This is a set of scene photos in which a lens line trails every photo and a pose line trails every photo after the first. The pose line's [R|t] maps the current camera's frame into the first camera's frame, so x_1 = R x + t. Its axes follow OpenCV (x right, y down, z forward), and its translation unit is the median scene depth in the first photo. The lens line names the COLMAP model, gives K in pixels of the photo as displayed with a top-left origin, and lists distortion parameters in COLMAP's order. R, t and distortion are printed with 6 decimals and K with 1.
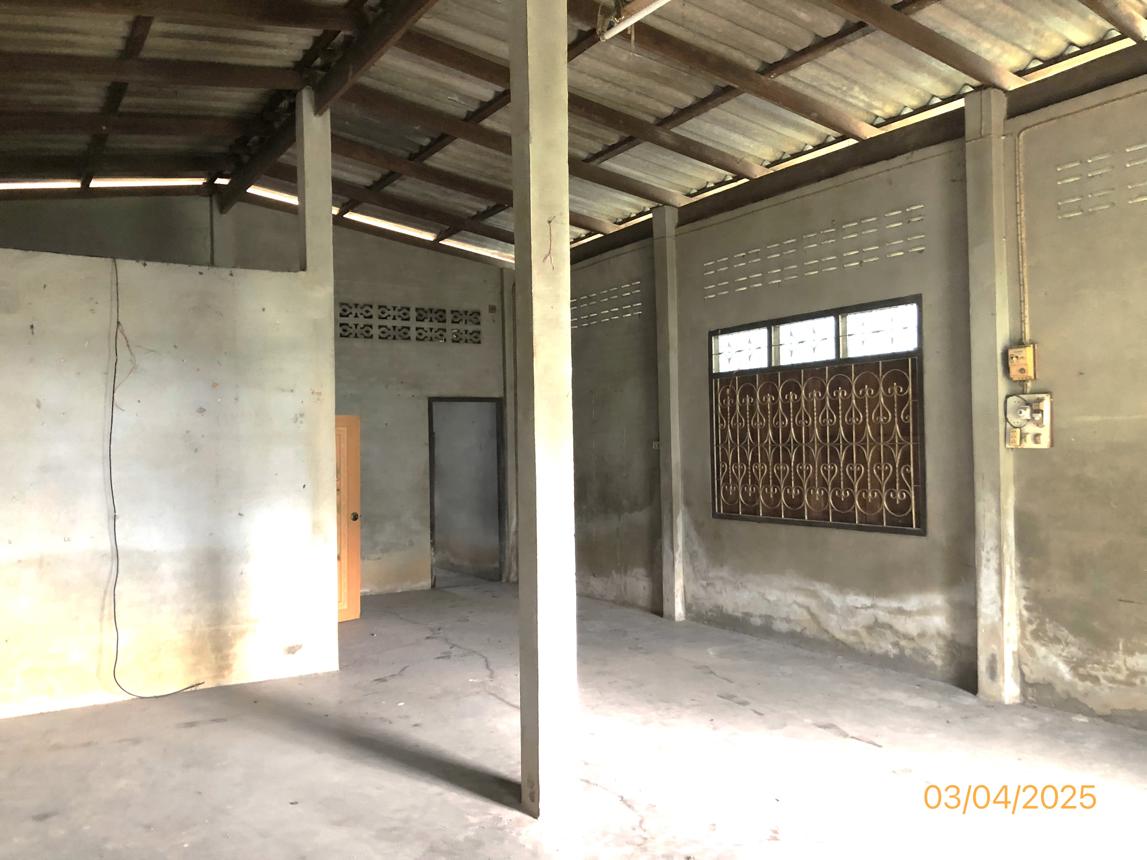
lens RADIAL K [[945.4, 0, 576.2], [0, 945.4, 450.9], [0, 0, 1]] dist [0.129440, -0.360415]
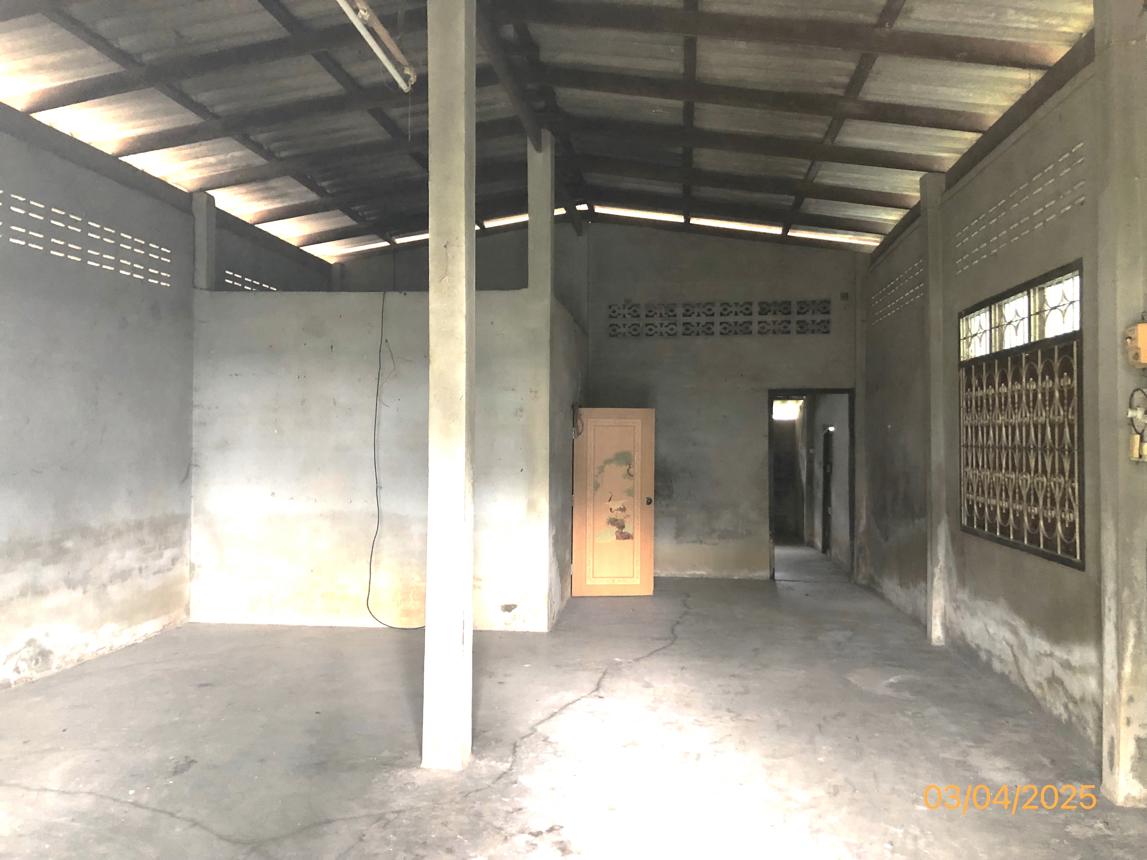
lens RADIAL K [[946.4, 0, 573.5], [0, 946.4, 430.0], [0, 0, 1]] dist [0.053945, -0.091524]
pose [[0.773604, 0.017229, -0.633435, 0.471378], [-0.021625, 0.999766, 0.000782, -0.014361], [0.633300, 0.013093, 0.773796, 0.127014]]
